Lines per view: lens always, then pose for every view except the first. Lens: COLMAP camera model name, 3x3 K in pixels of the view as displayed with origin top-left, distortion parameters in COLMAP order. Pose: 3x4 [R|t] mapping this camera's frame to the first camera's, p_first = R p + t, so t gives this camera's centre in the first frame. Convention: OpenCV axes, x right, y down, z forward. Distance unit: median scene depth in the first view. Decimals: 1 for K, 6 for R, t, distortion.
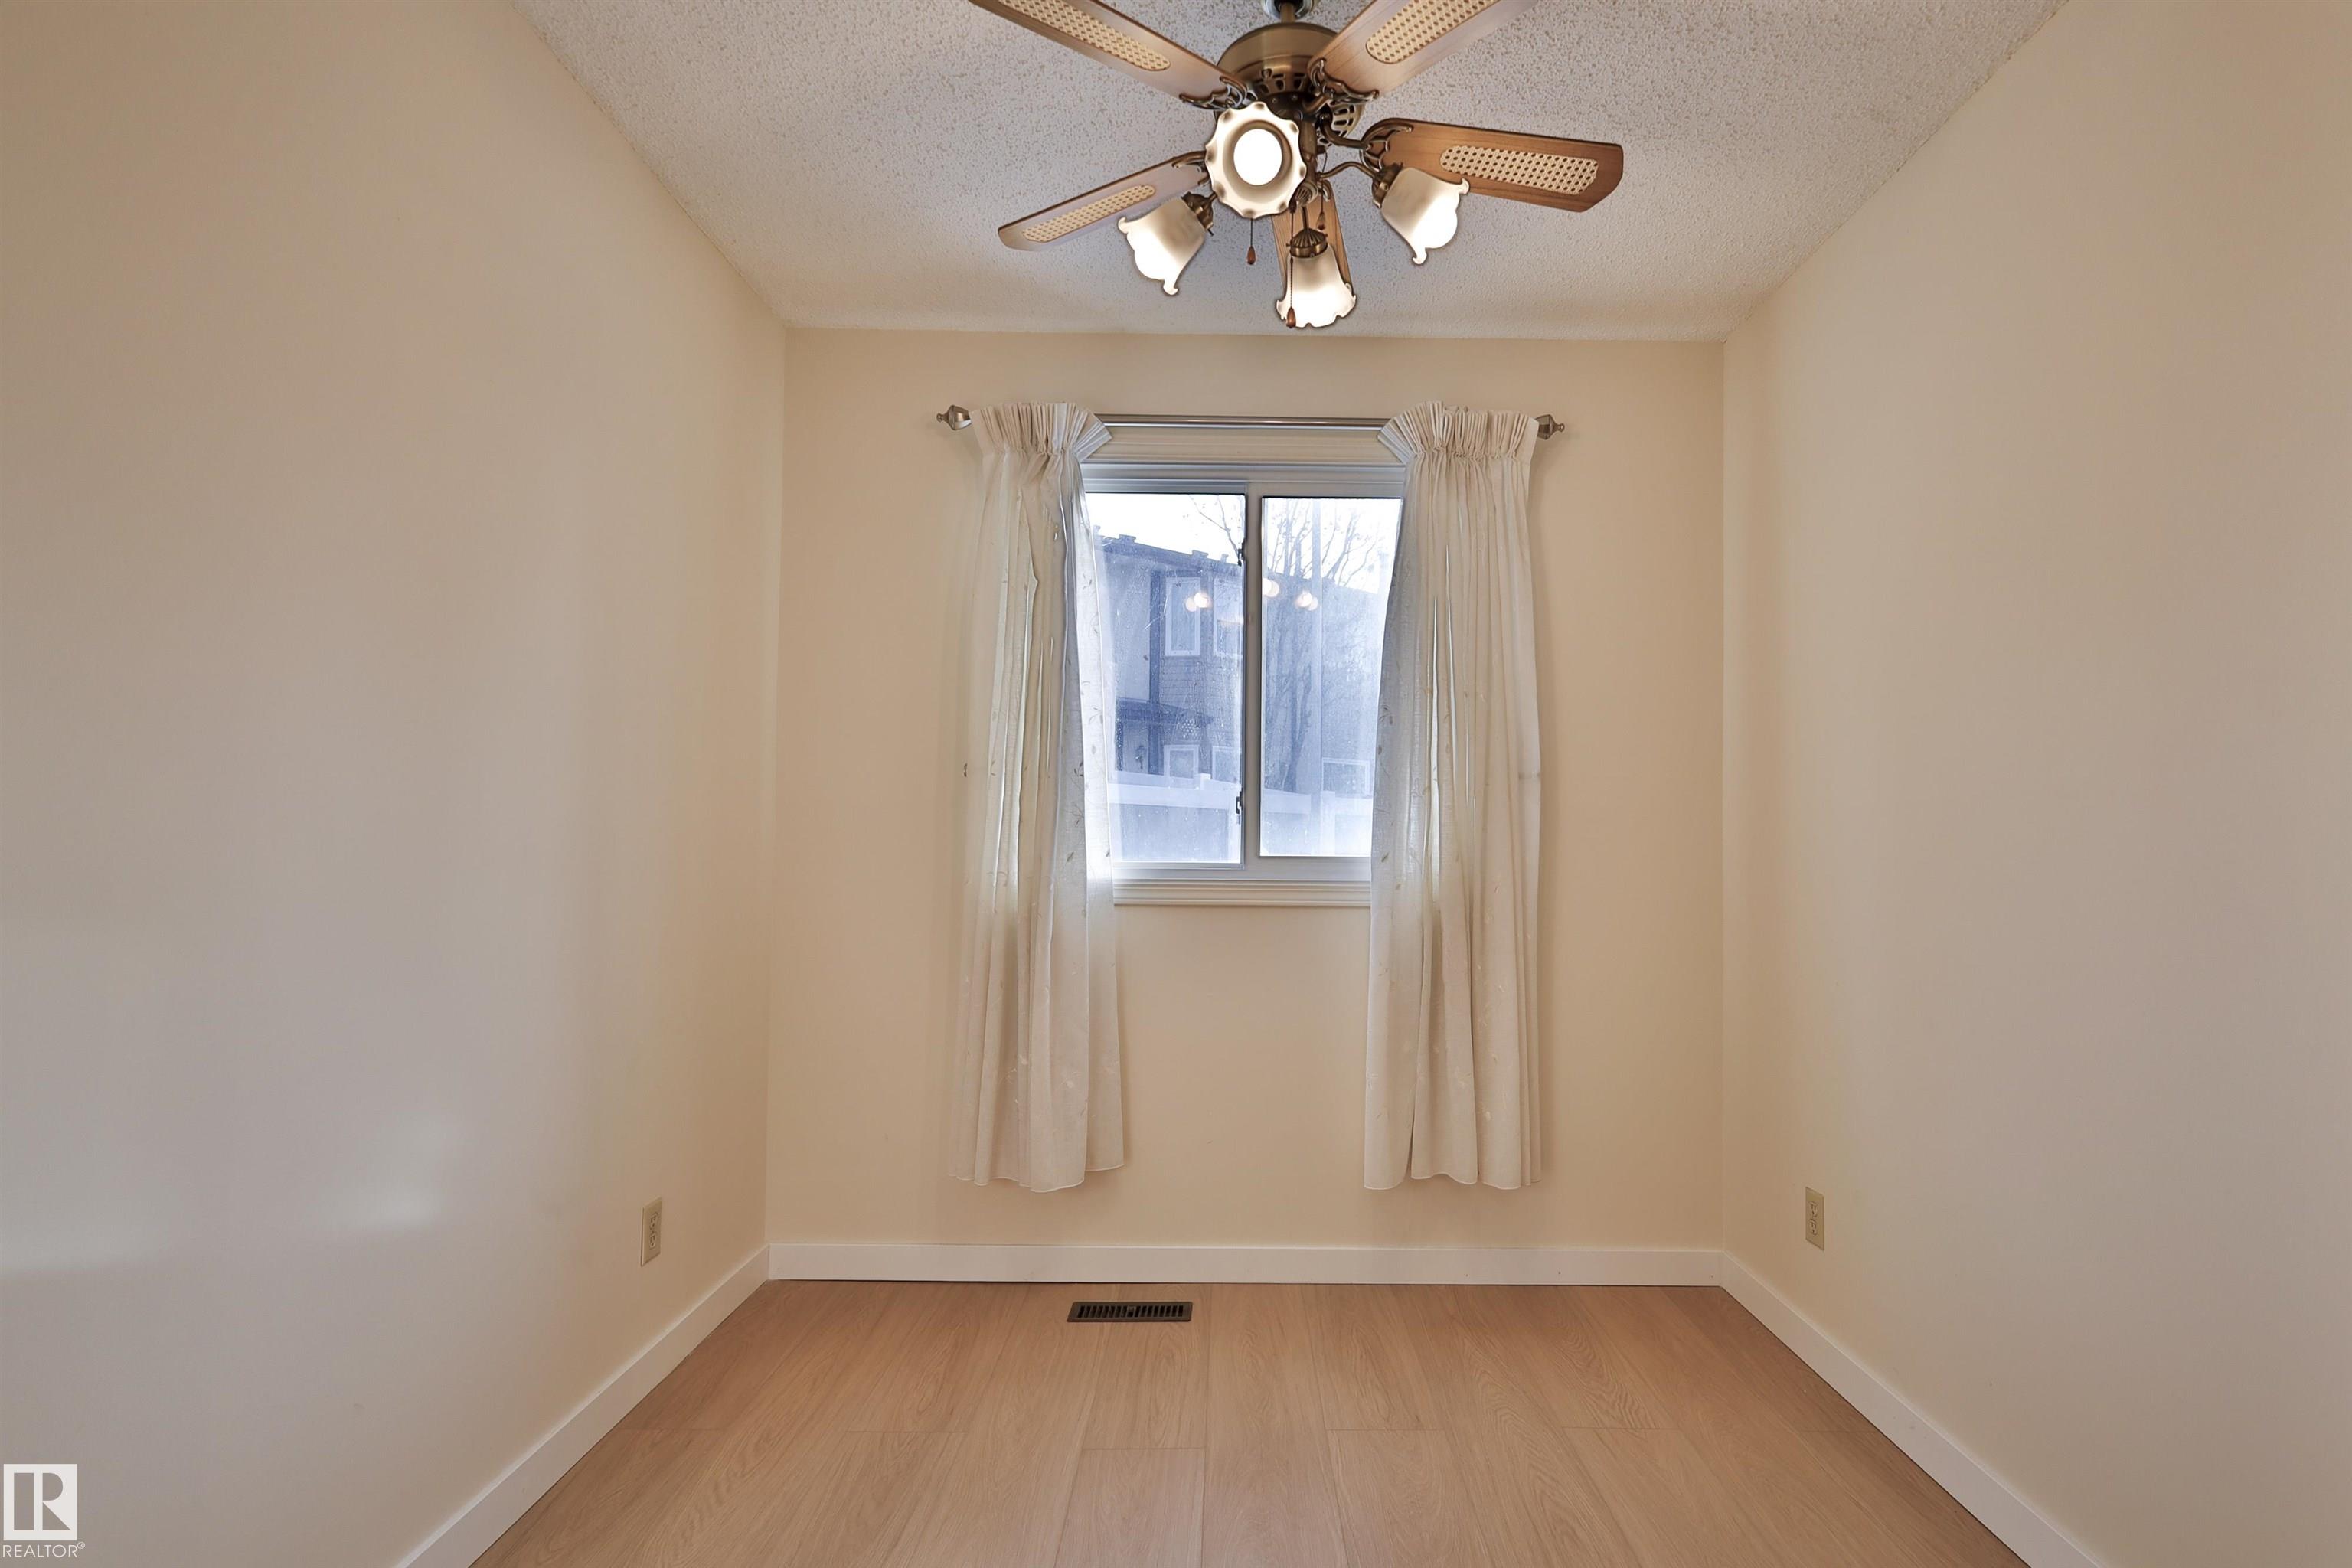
lens RADIAL K [[1113.7, 0, 1234.4], [0, 1113.7, 816.6], [0, 0, 1]] dist [0.003004, 0.000082]
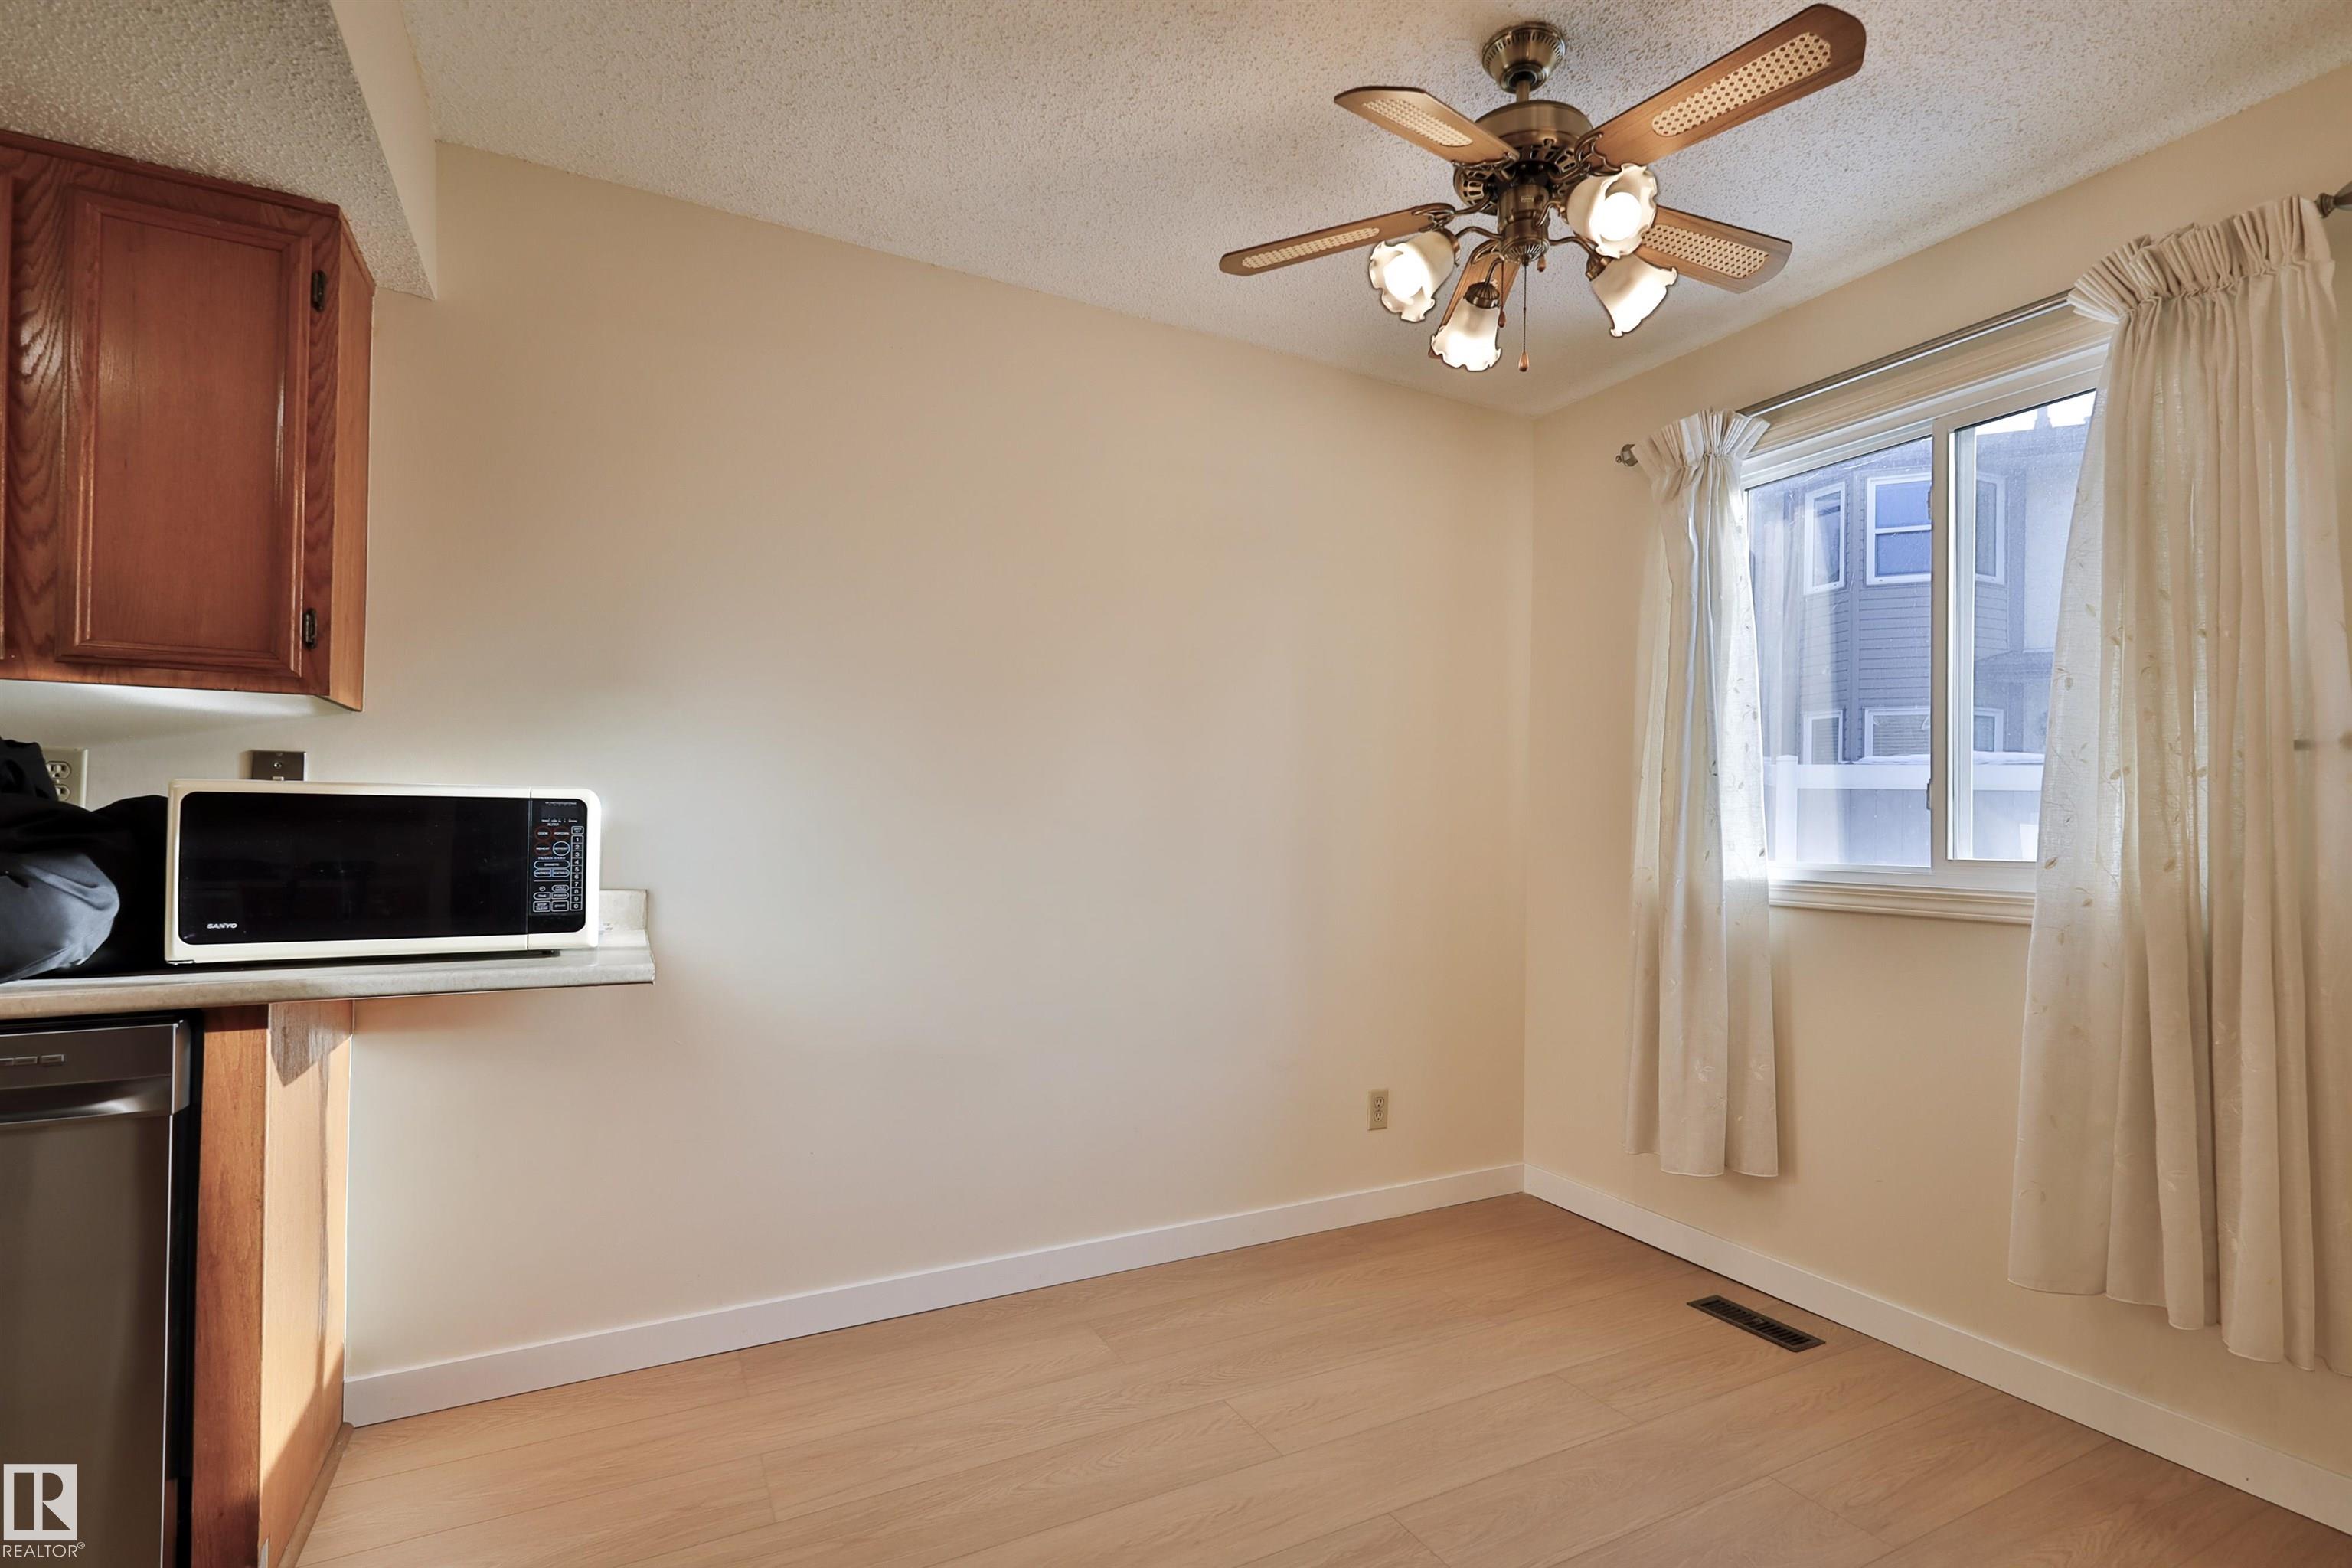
lens RADIAL K [[1113.7, 0, 1234.4], [0, 1113.7, 816.6], [0, 0, 1]] dist [0.003004, 0.000082]
pose [[0.472616, -0.013738, -0.881161, 0.541908], [0.008234, 0.999904, -0.011173, 0.008823], [0.881230, -0.001975, 0.472684, 0.135462]]
